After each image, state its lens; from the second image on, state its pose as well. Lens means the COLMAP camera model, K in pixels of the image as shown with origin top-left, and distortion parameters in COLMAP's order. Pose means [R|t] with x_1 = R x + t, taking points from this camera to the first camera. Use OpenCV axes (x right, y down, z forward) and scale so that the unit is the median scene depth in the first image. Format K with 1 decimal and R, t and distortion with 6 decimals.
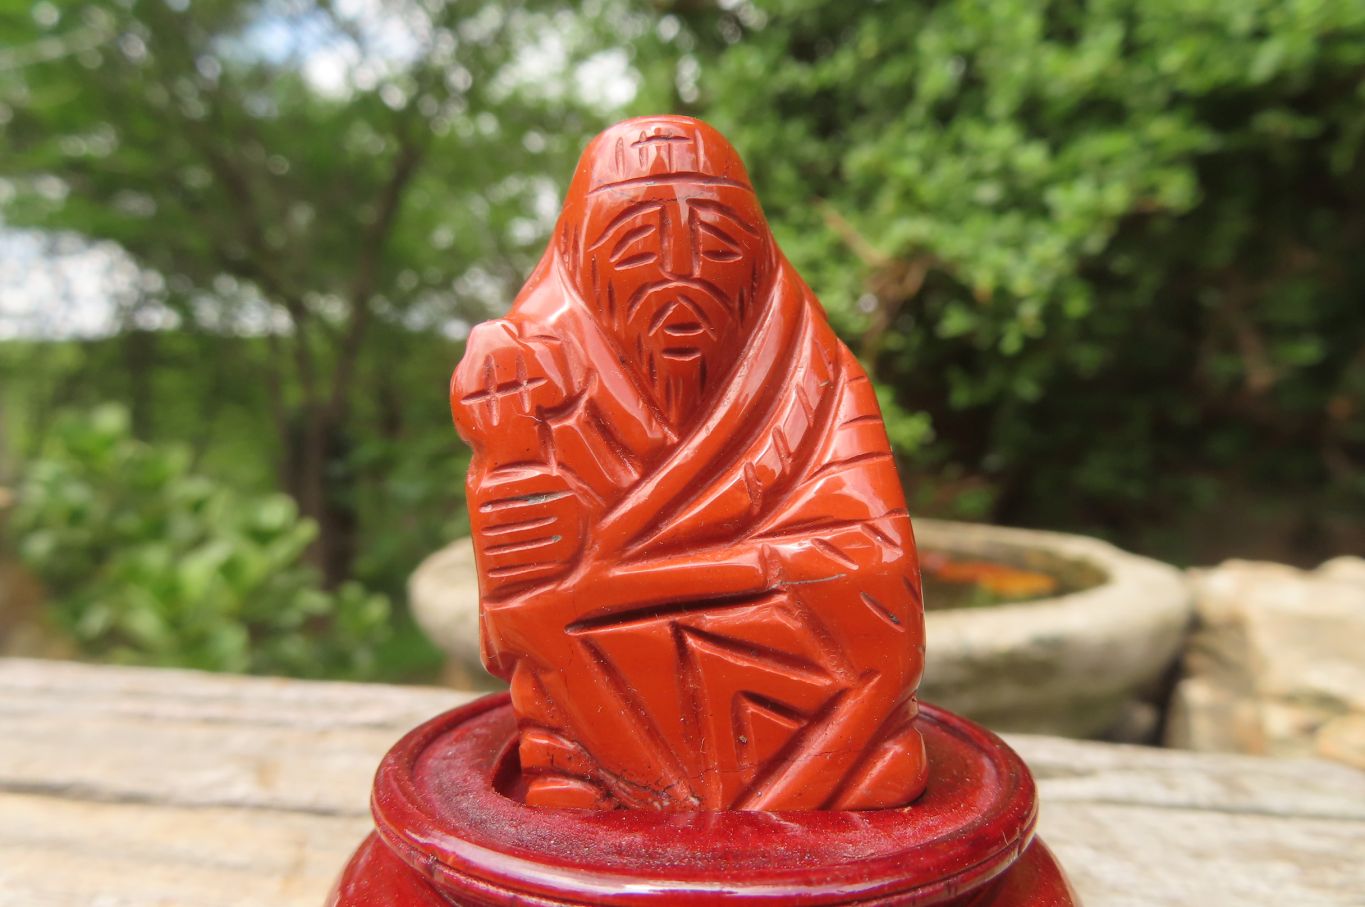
lens RADIAL K [[979.4, 0, 678.6], [0, 979.4, 452.0], [0, 0, 1]] dist [-0.008172, -0.000236]
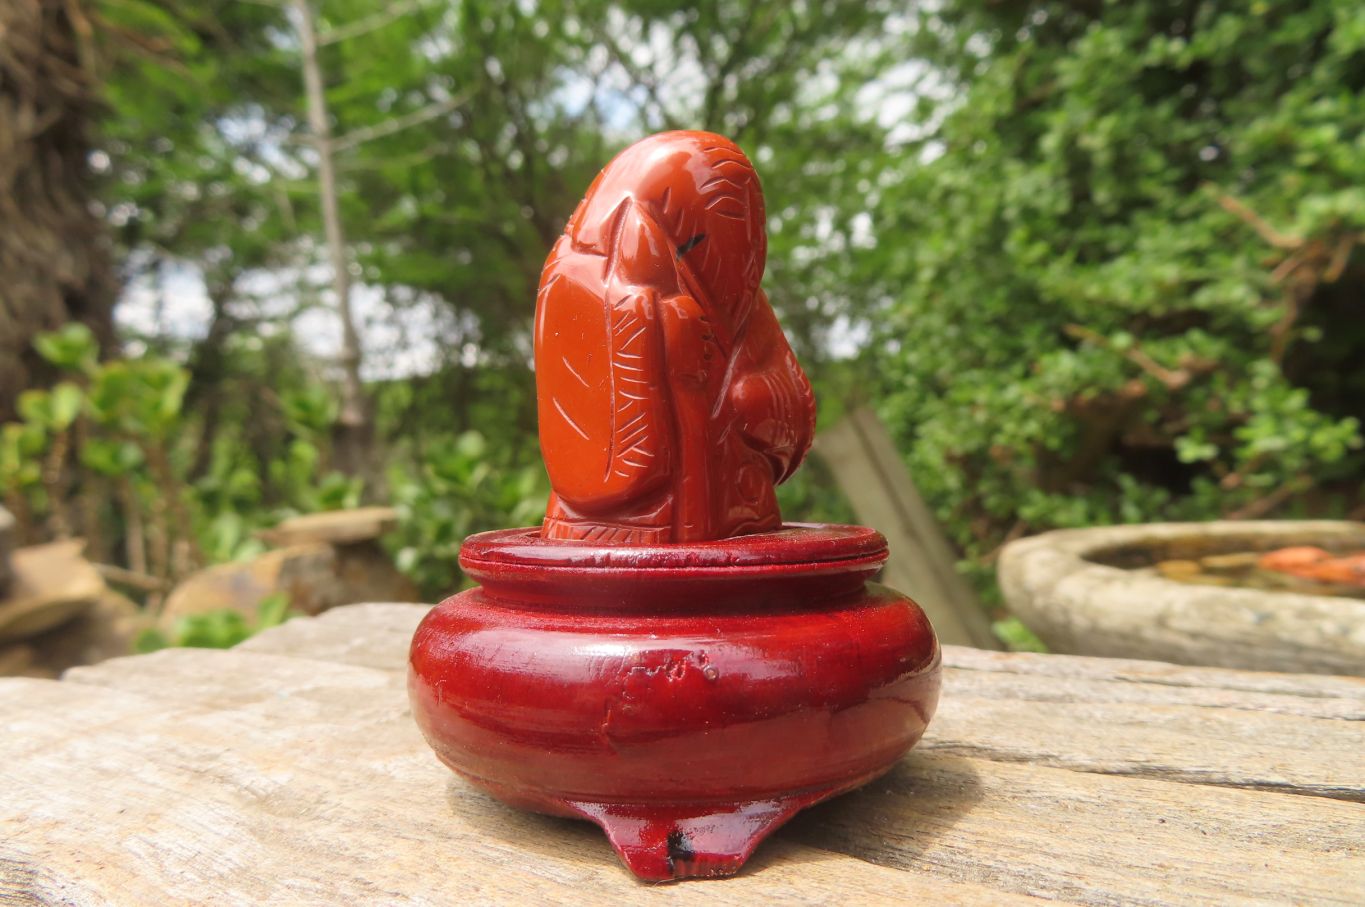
lens RADIAL K [[977.6, 0, 680.5], [0, 977.6, 450.4], [0, 0, 1]] dist [-0.007537, 0.001324]
pose [[0.961275, -0.014976, -0.275182, -0.084201], [0.007726, 0.999594, -0.027411, 0.009432], [0.275481, 0.024223, 0.961001, 0.016266]]
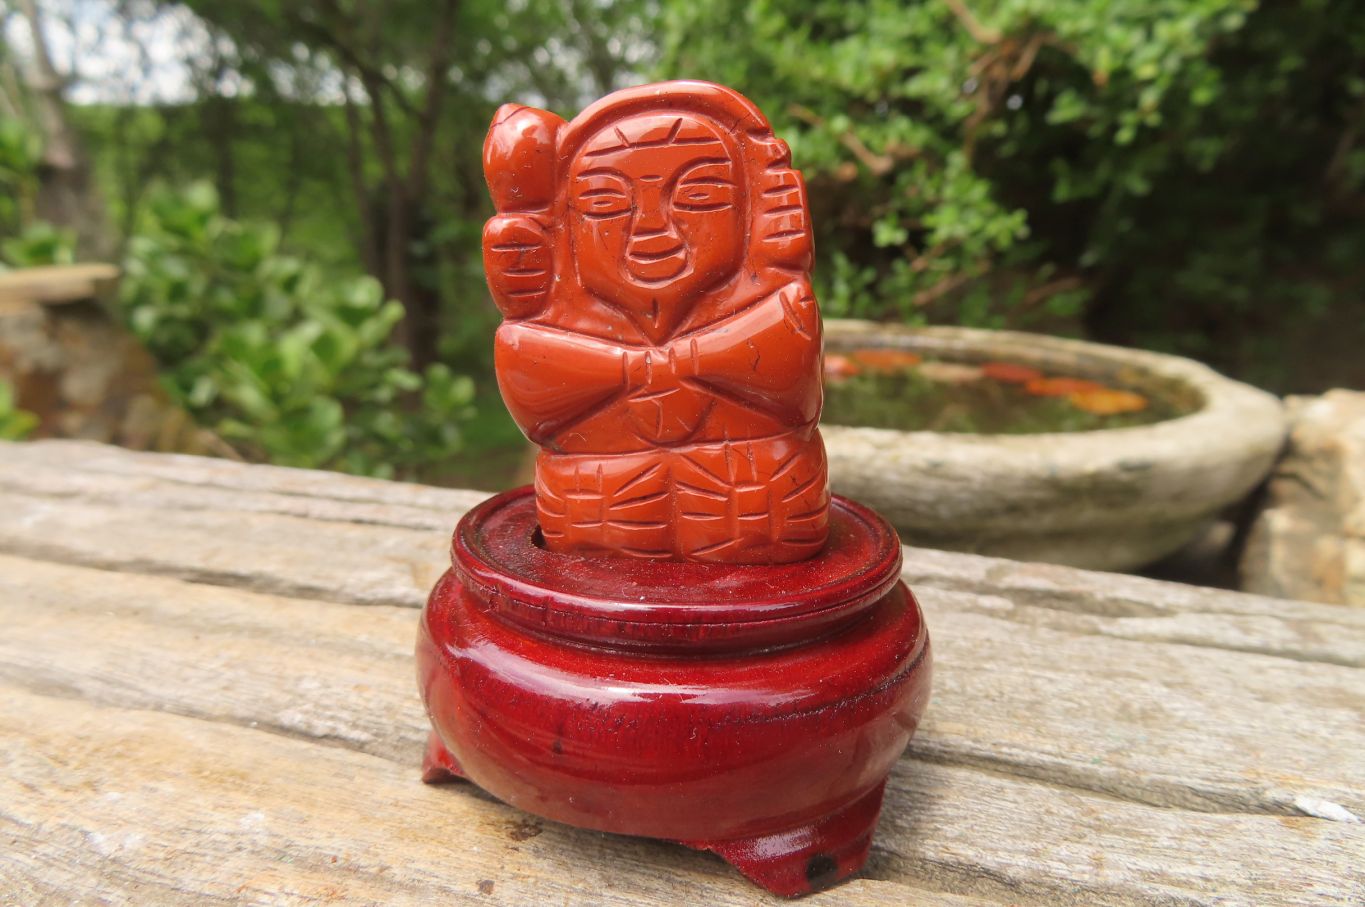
lens RADIAL K [[977.6, 0, 680.5], [0, 977.6, 450.4], [0, 0, 1]] dist [-0.007537, 0.001324]
pose [[0.996582, 0.039990, -0.072286, -0.004059], [-0.023643, 0.976491, 0.214259, -0.005679], [0.079155, -0.211817, 0.974098, -0.004551]]
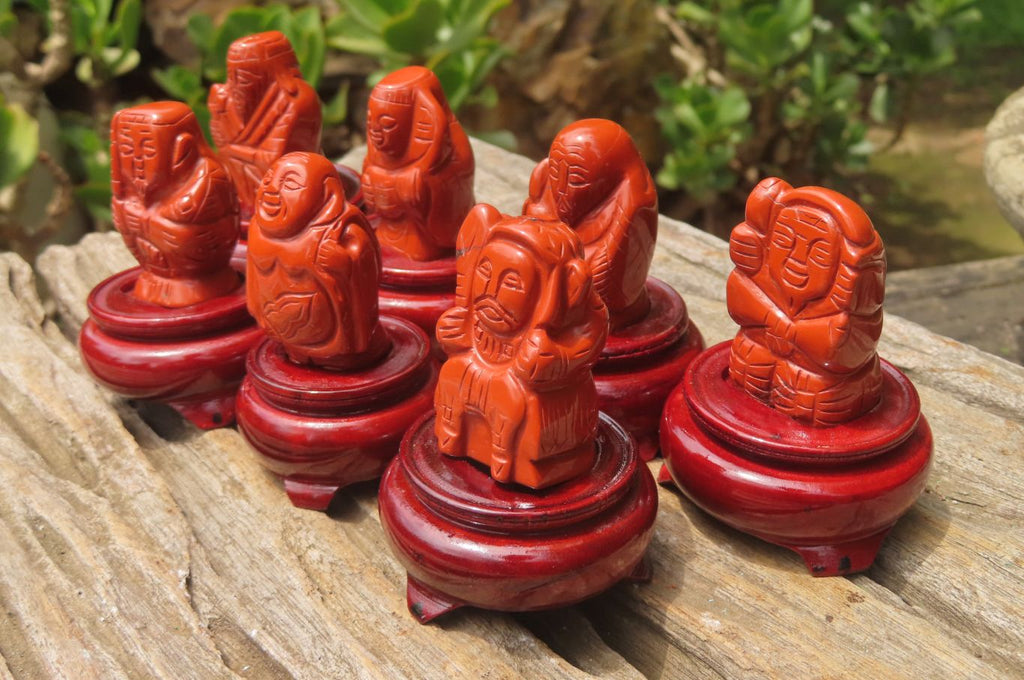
lens RADIAL K [[1228.6, 0, 512.0], [0, 1228.6, 340.0], [0, 0, 1]] dist [-0.011064, -0.024848]
pose [[0.795106, 0.286888, -0.534324, 0.020034], [-0.011977, 0.888294, 0.459119, -0.064474], [0.606352, -0.358649, 0.709724, -0.070266]]
